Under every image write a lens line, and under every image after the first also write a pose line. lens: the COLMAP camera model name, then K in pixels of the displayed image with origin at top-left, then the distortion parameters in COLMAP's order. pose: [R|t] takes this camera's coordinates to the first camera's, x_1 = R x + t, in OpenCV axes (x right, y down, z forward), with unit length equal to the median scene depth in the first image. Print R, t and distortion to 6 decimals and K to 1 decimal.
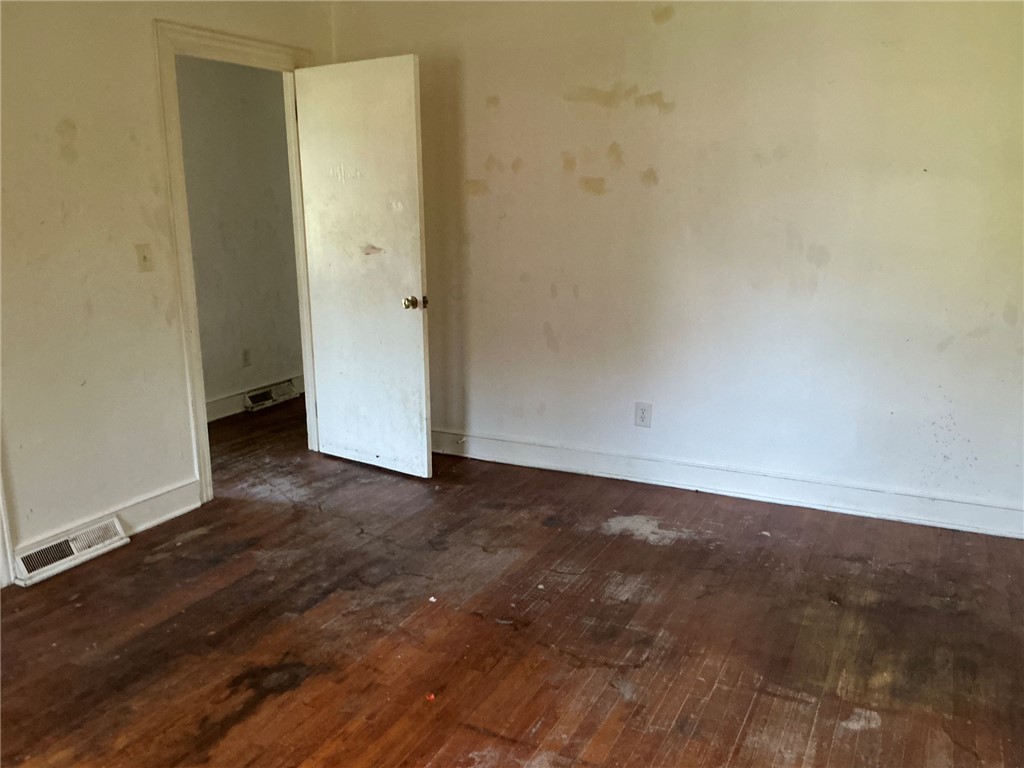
lens RADIAL K [[872.5, 0, 512.0], [0, 872.5, 384.0], [0, 0, 1]] dist [-0.004736, -0.005576]
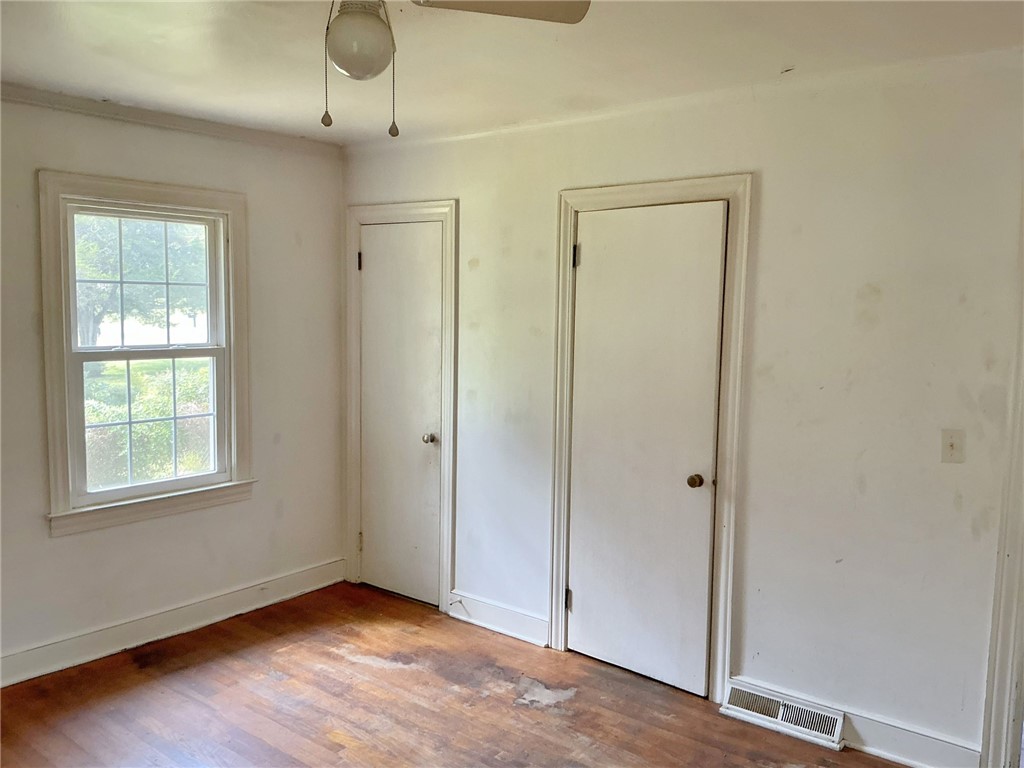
lens RADIAL K [[872.5, 0, 512.0], [0, 872.5, 384.0], [0, 0, 1]] dist [-0.004736, -0.005576]
pose [[-0.214857, 0.115301, -0.969815, 0.450294], [-0.205771, 0.965372, 0.160360, -0.253796], [0.954722, 0.234014, -0.183692, 0.778459]]
